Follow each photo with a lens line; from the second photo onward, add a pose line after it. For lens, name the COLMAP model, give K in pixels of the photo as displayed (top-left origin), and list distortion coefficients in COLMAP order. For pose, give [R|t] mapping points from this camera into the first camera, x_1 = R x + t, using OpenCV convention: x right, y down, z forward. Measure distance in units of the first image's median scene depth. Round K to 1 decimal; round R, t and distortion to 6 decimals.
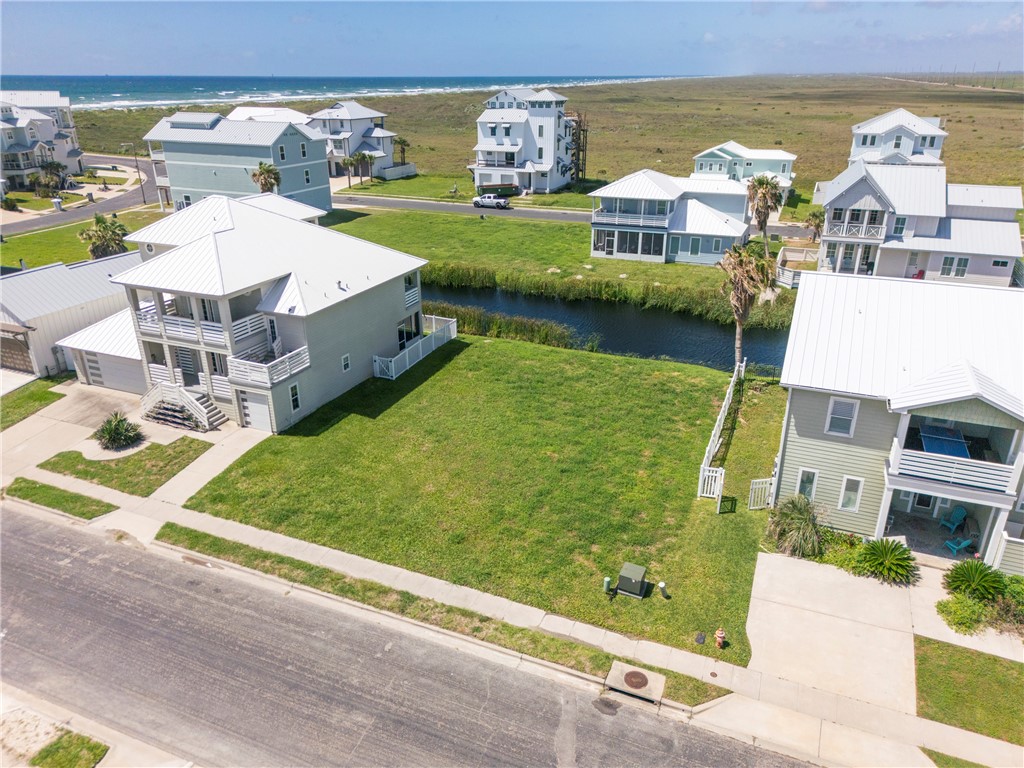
lens RADIAL K [[721.8, 0, 512.0], [0, 721.8, 384.0], [0, 0, 1]] dist [0.057649, -0.053260]
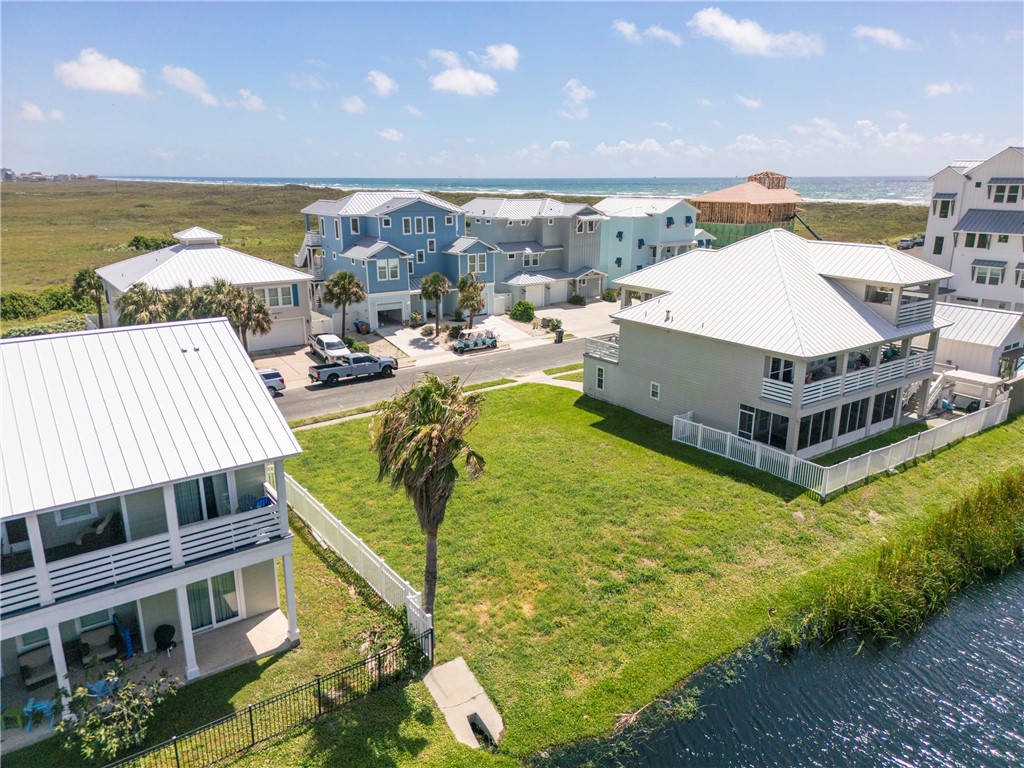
lens RADIAL K [[716.4, 0, 512.0], [0, 716.4, 384.0], [0, 0, 1]] dist [0.086231, -0.095547]
pose [[-0.520316, 0.239814, -0.819610, 0.670039], [-0.331285, 0.827916, 0.452555, -0.412231], [0.787097, 0.506996, -0.351331, 1.165980]]
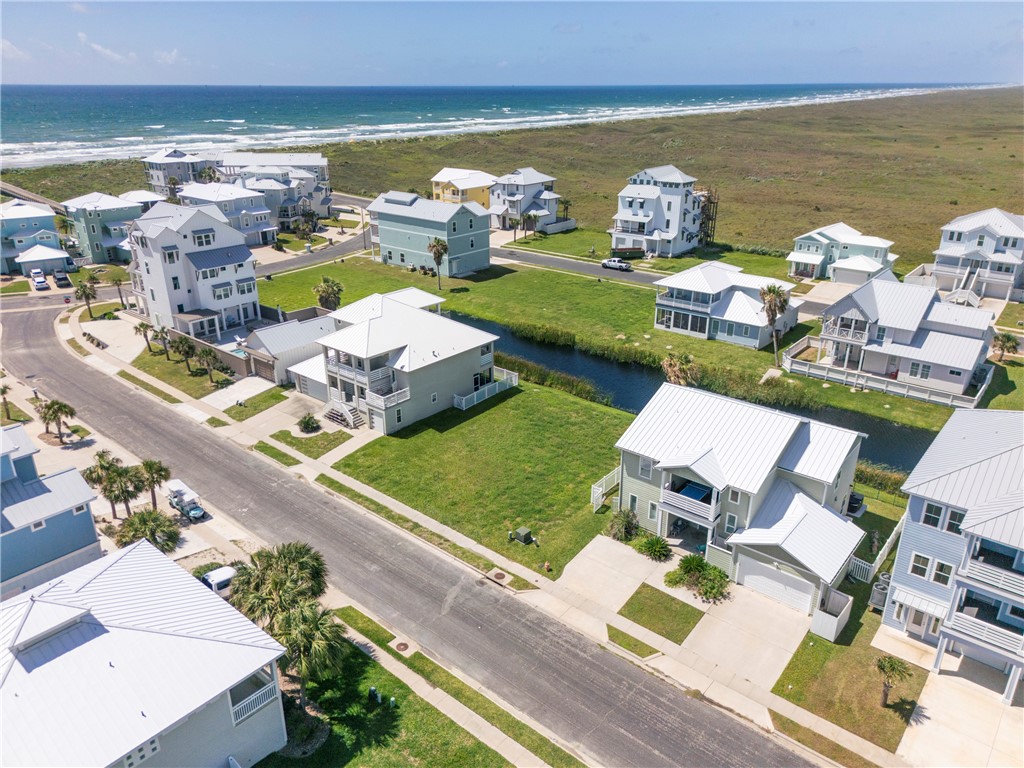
lens RADIAL K [[716.4, 0, 512.0], [0, 716.4, 384.0], [0, 0, 1]] dist [0.086231, -0.095547]
pose [[0.956860, 0.112539, -0.267870, 0.385241], [-0.115240, 0.993321, 0.005670, -0.090732], [0.266719, 0.025444, 0.963438, -0.562031]]
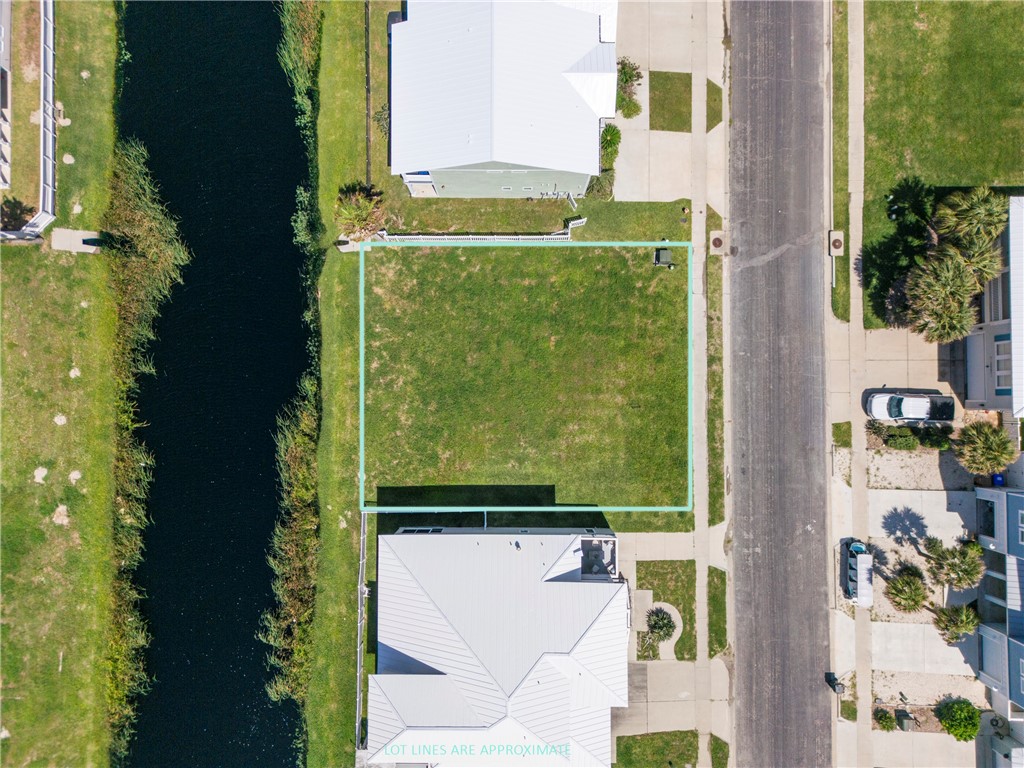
lens RADIAL K [[716.4, 0, 512.0], [0, 716.4, 384.0], [0, 0, 1]] dist [0.086231, -0.095547]
pose [[-0.388338, -0.921011, 0.030522, -0.031734], [0.370853, -0.125875, 0.920121, -1.086369], [-0.843600, 0.368637, 0.390442, 0.449237]]
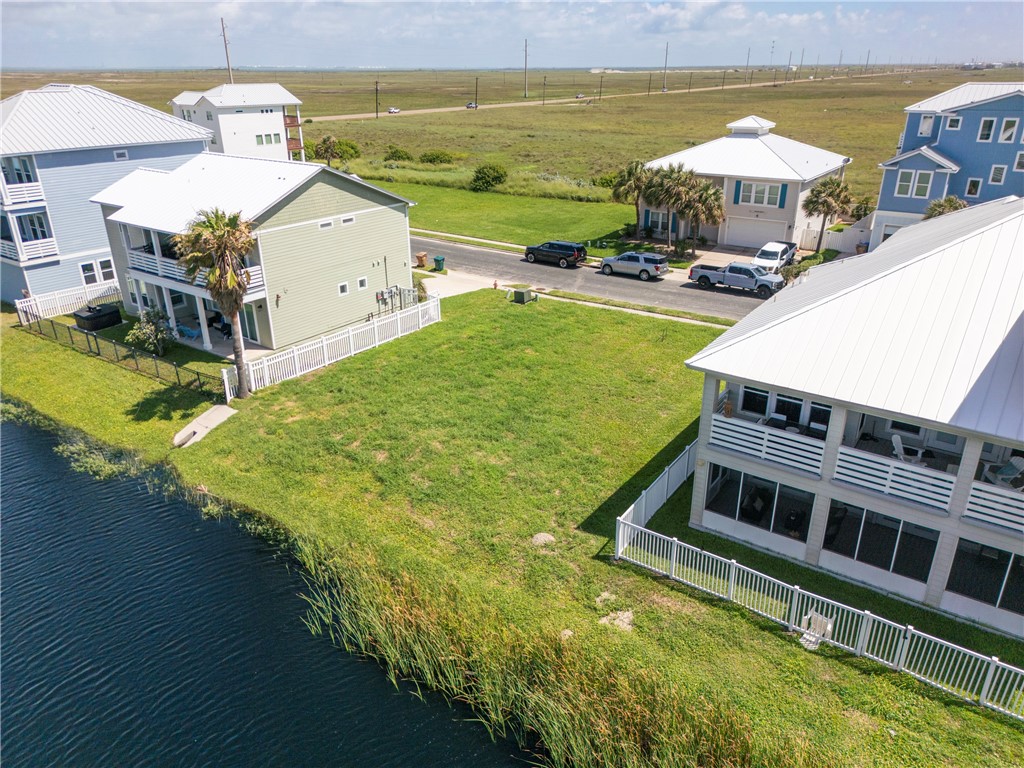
lens RADIAL K [[727.0, 0, 512.0], [0, 727.0, 384.0], [0, 0, 1]] dist [0.086753, -0.090816]
pose [[-0.976600, -0.076915, 0.200840, -0.116752], [0.092217, 0.693891, 0.714150, -0.544991], [-0.194290, 0.715960, -0.670561, 1.491690]]
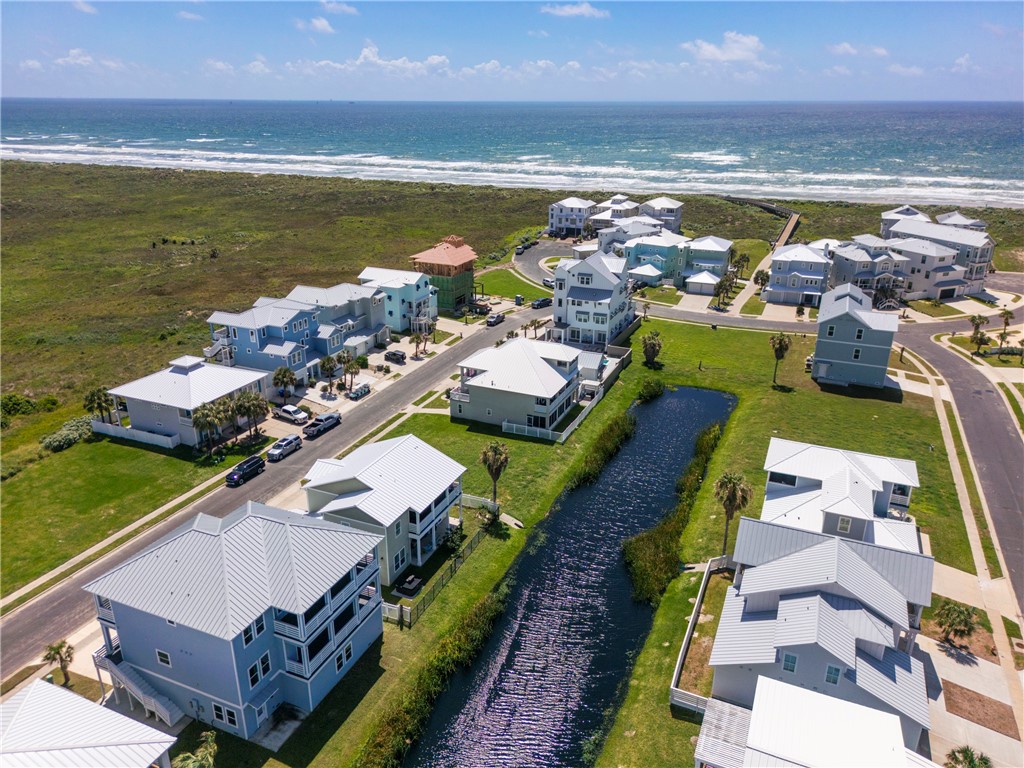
lens RADIAL K [[721.8, 0, 512.0], [0, 721.8, 384.0], [0, 0, 1]] dist [0.057649, -0.053260]
pose [[-0.010840, 0.367087, -0.930123, 1.955815], [-0.393466, 0.853574, 0.341461, -0.951258], [0.919275, 0.369673, 0.135183, 0.693837]]
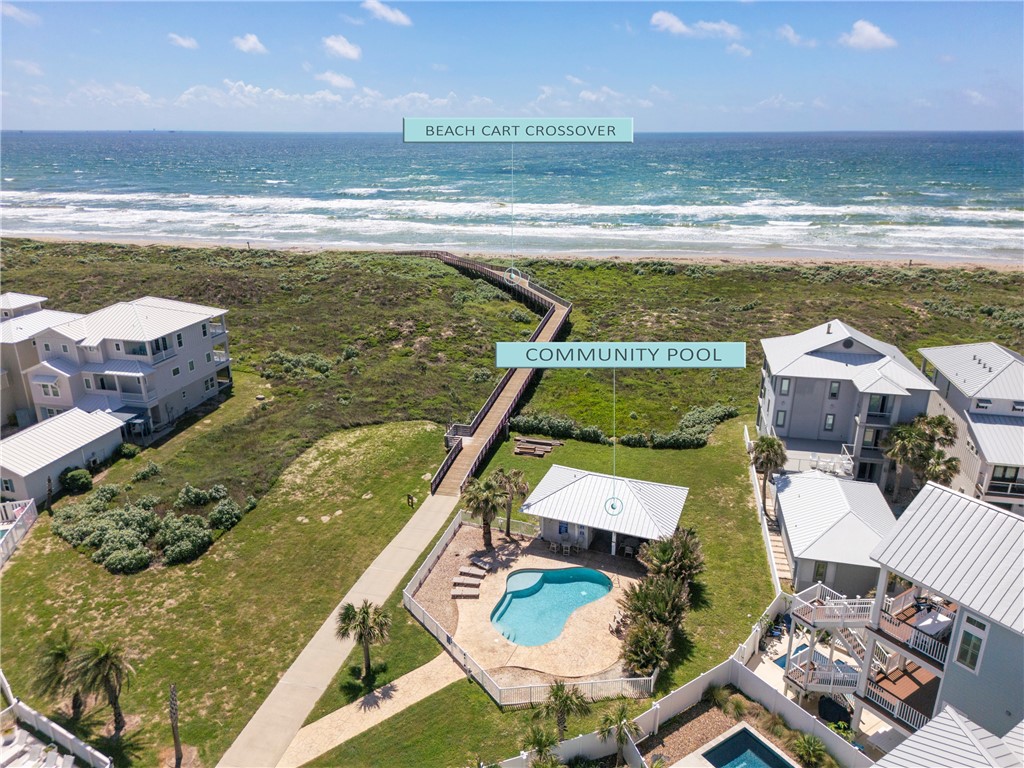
lens RADIAL K [[716.4, 0, 512.0], [0, 716.4, 384.0], [0, 0, 1]] dist [0.086231, -0.095547]
pose [[0.183272, 0.328000, -0.926729, -1.826263], [-0.383134, 0.891986, 0.239934, -1.339629], [0.905328, 0.311088, 0.289145, 2.367009]]
